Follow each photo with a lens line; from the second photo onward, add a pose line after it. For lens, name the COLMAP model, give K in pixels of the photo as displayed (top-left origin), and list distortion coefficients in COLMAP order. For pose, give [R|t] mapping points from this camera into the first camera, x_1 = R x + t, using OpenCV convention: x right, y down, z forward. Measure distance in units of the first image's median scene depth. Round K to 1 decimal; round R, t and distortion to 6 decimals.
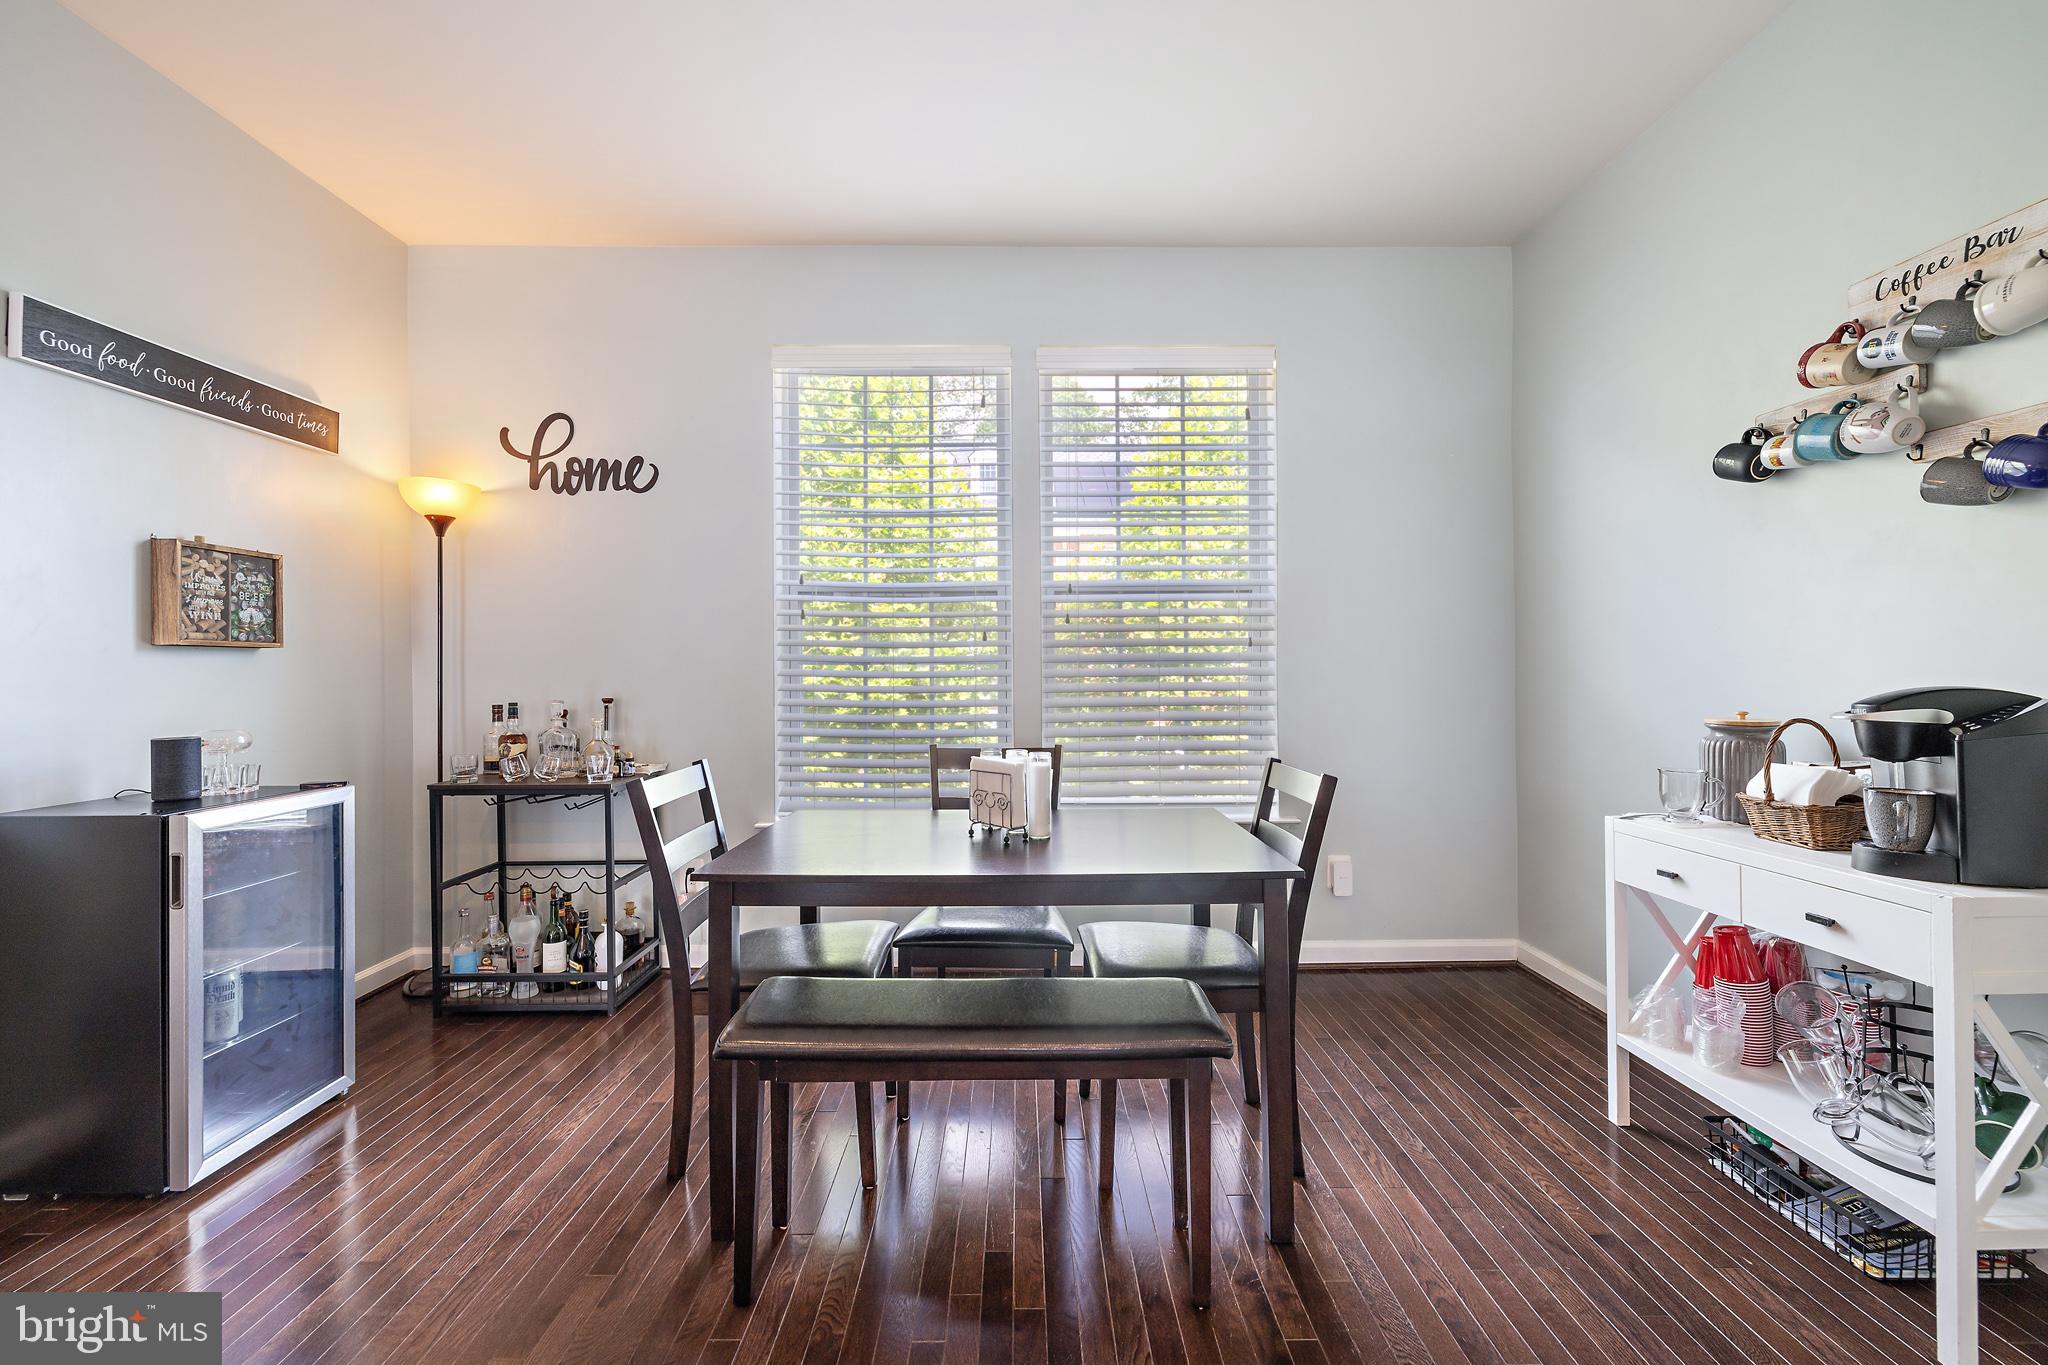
lens RADIAL K [[858.7, 0, 1016.5], [0, 858.7, 664.6], [0, 0, 1]] dist [0.000474, 0.000096]
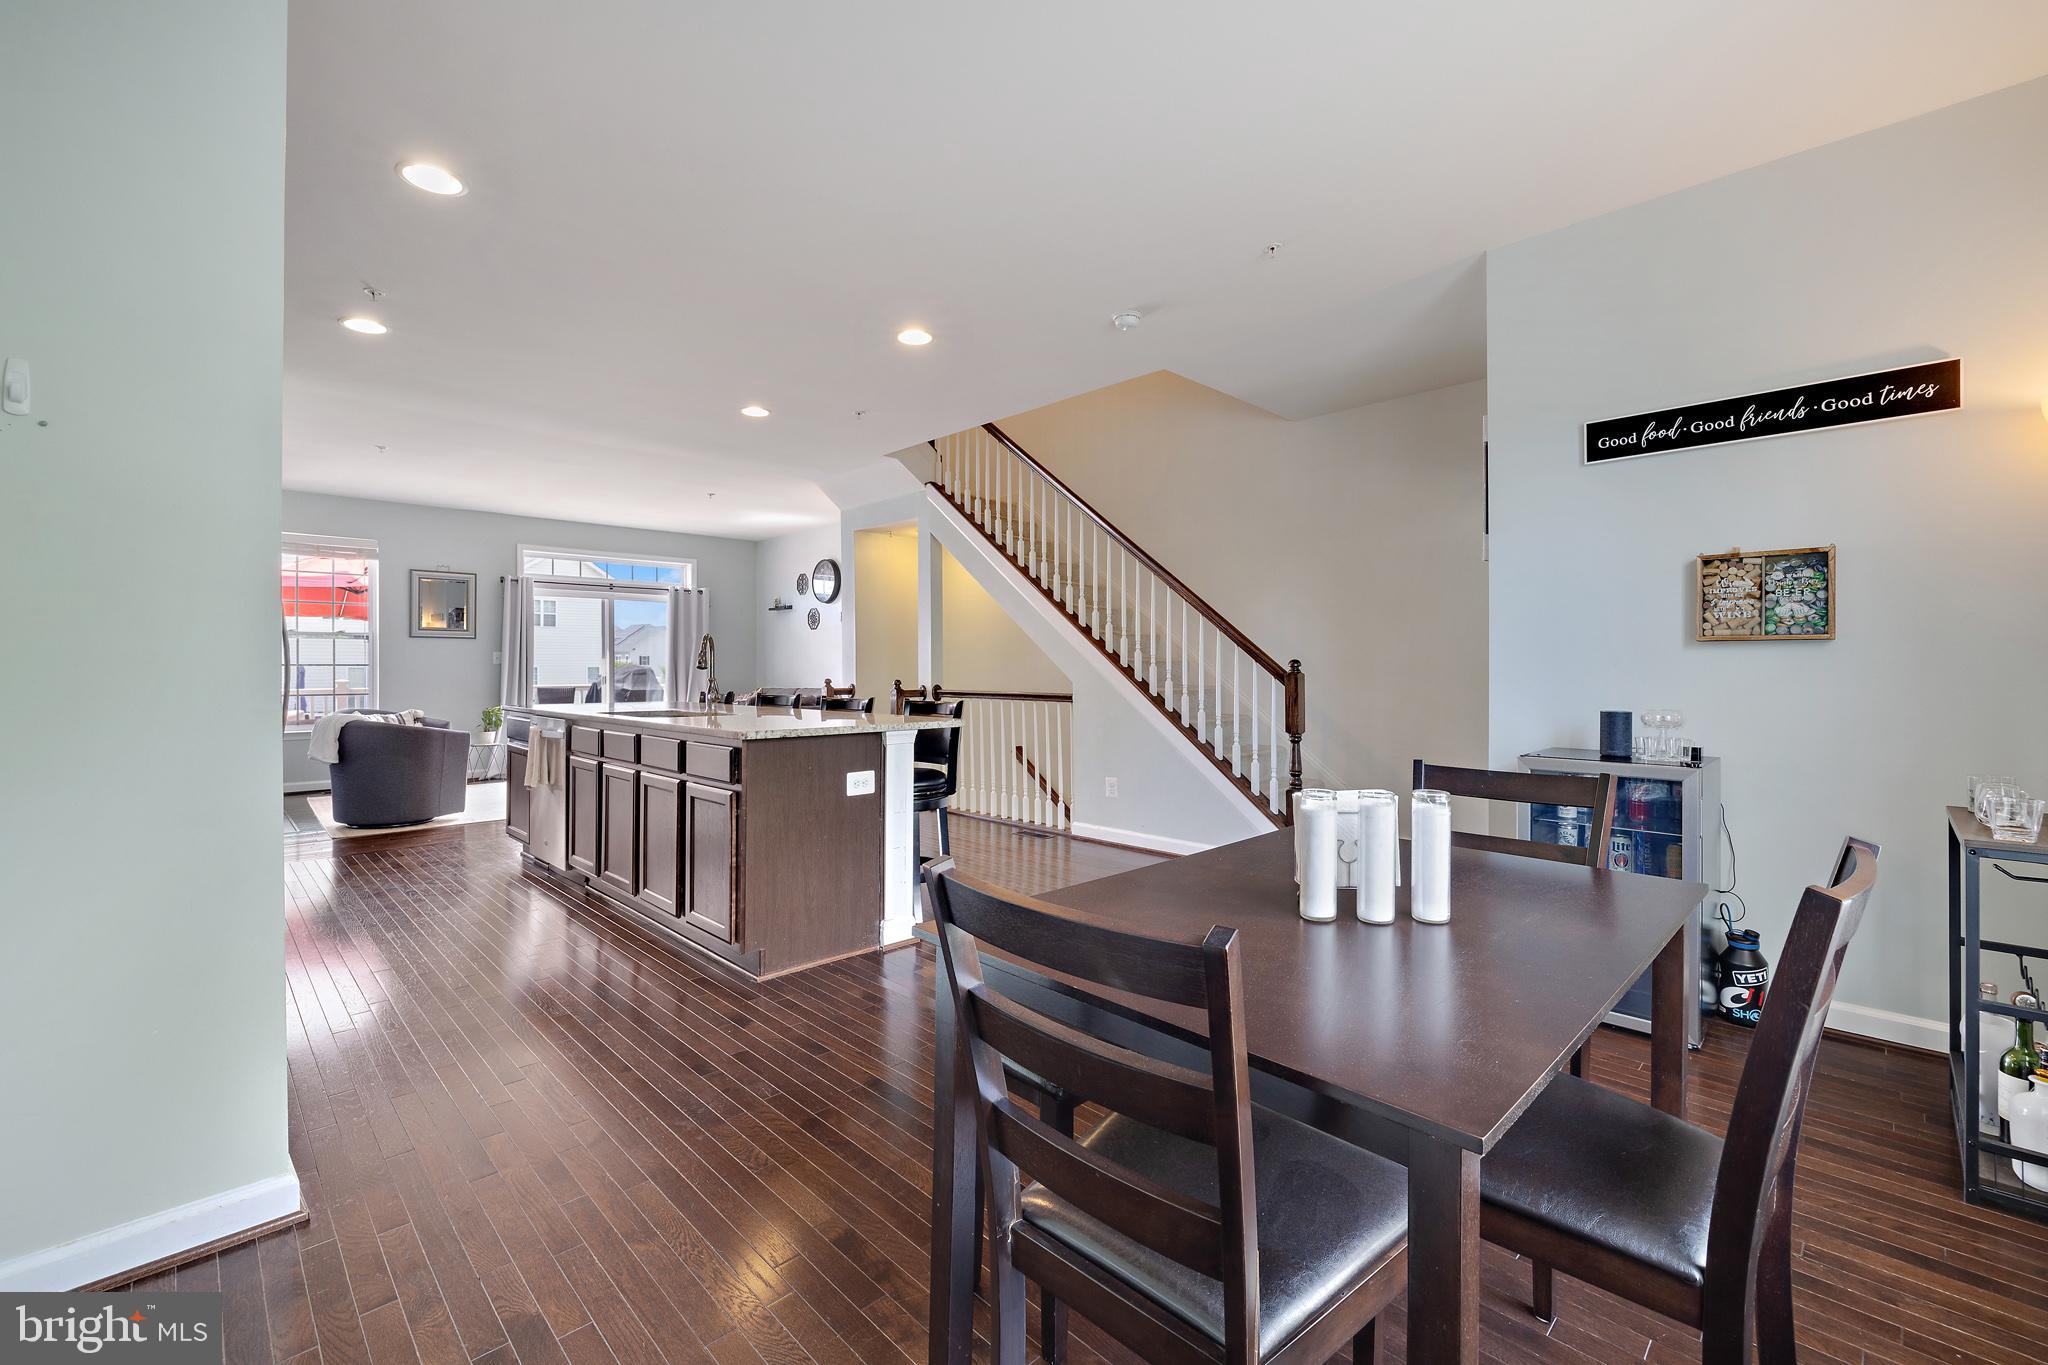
lens RADIAL K [[858.7, 0, 1022.1], [0, 858.7, 673.4], [0, 0, 1]] dist [0.000474, 0.000096]
pose [[-0.711956, 0.003257, -0.702217, 0.596580], [0.001276, 0.999994, 0.003344, 0.018427], [0.702223, 0.001485, -0.711955, 1.207337]]
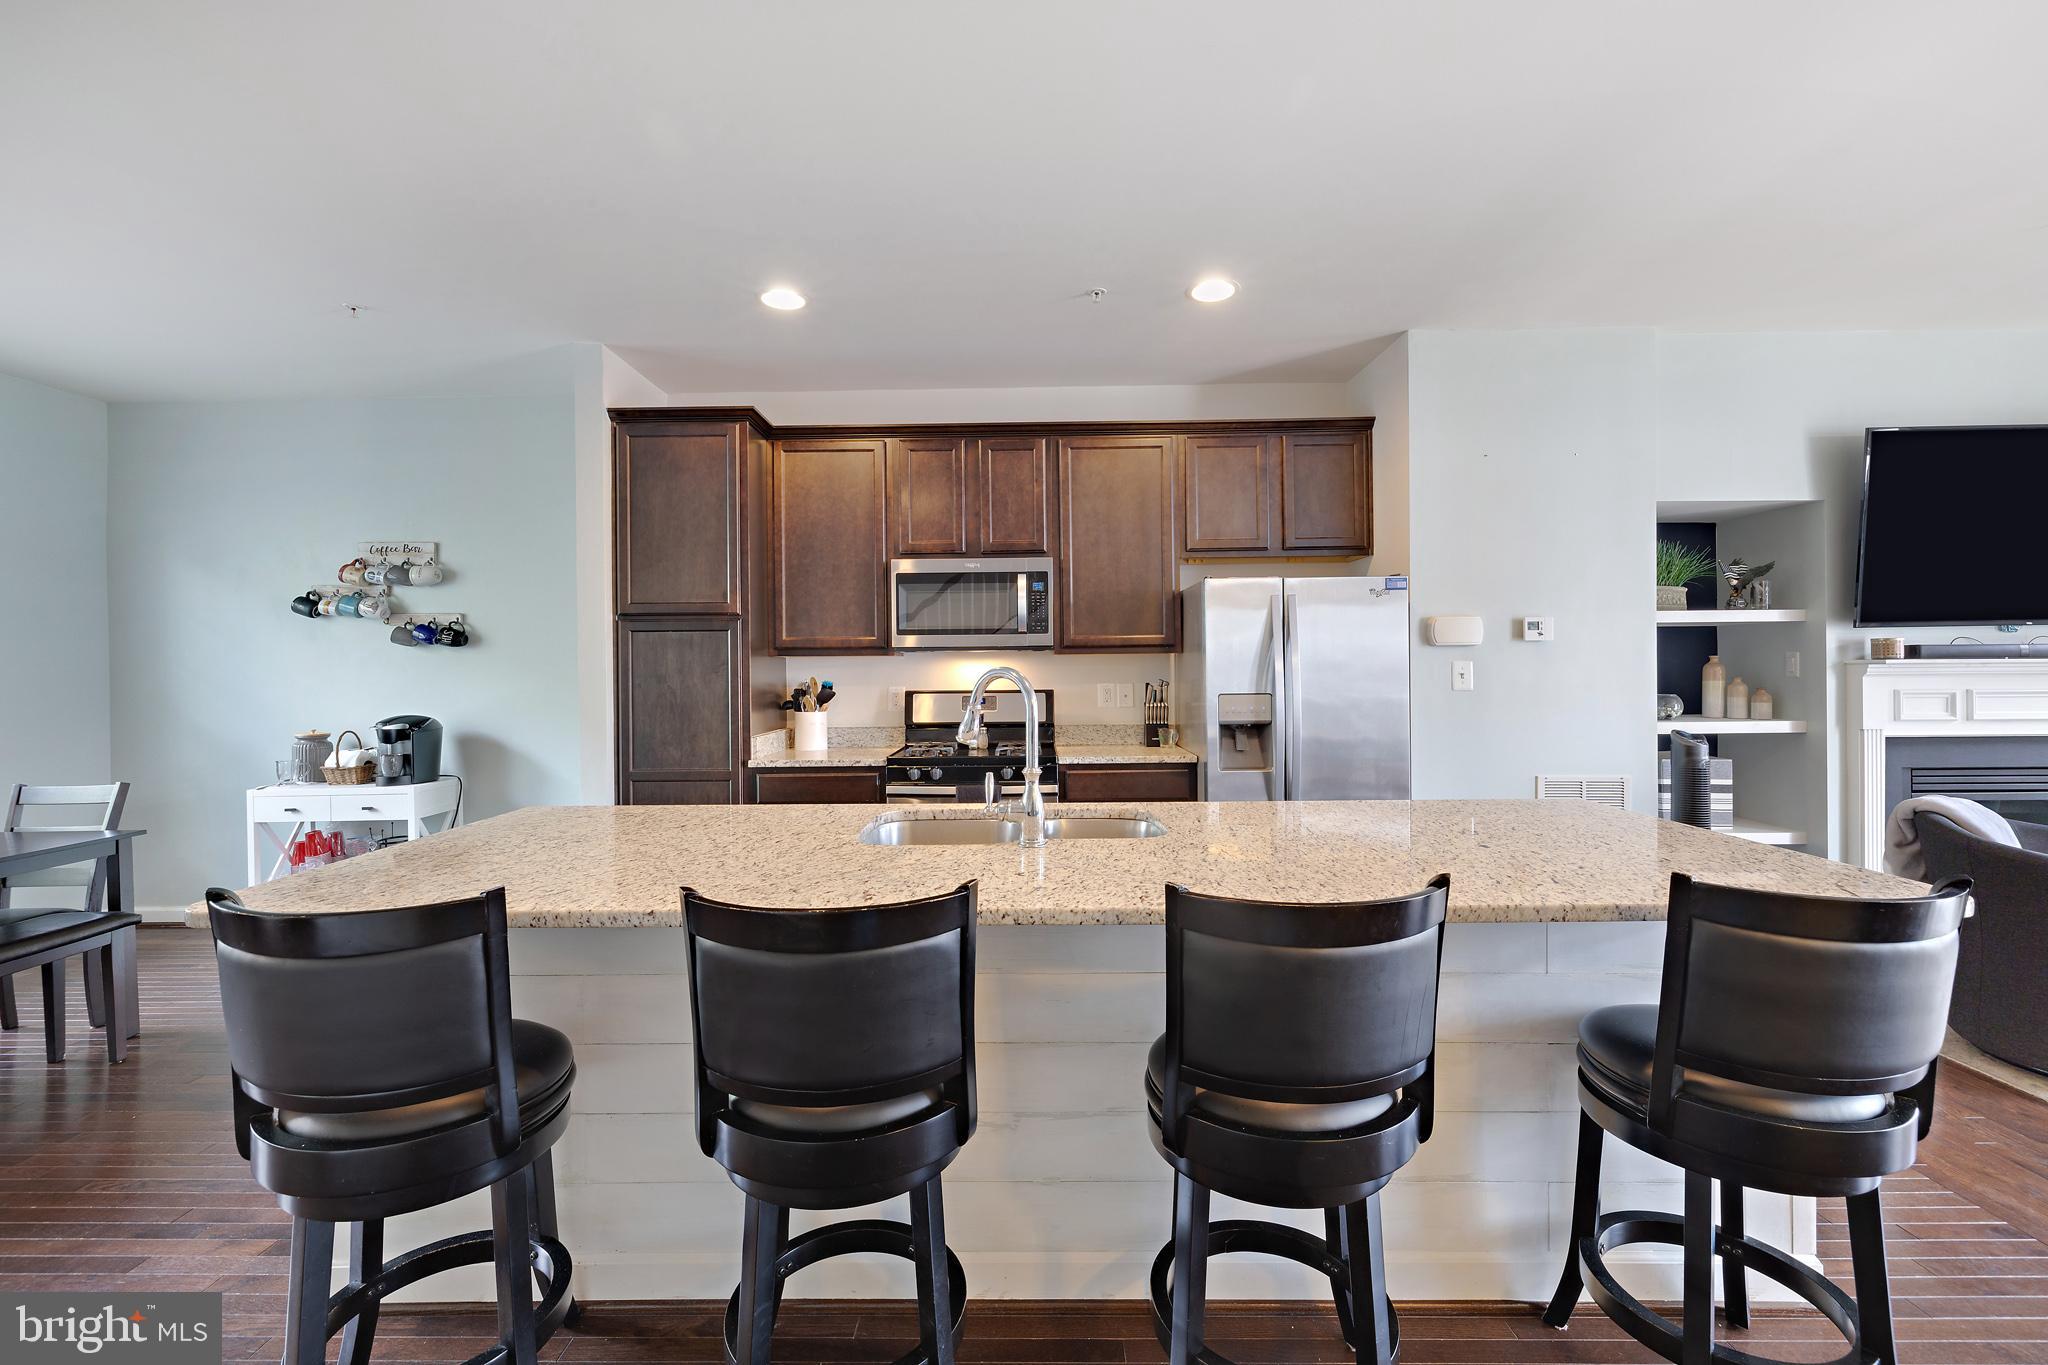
lens RADIAL K [[858.7, 0, 1032.3], [0, 858.7, 676.7], [0, 0, 1]] dist [0.000474, 0.000096]
pose [[0.007708, -0.001740, 0.999969, -1.141029], [0.006227, 0.999979, 0.001692, -0.061859], [-0.999951, 0.006214, 0.007719, -0.710398]]
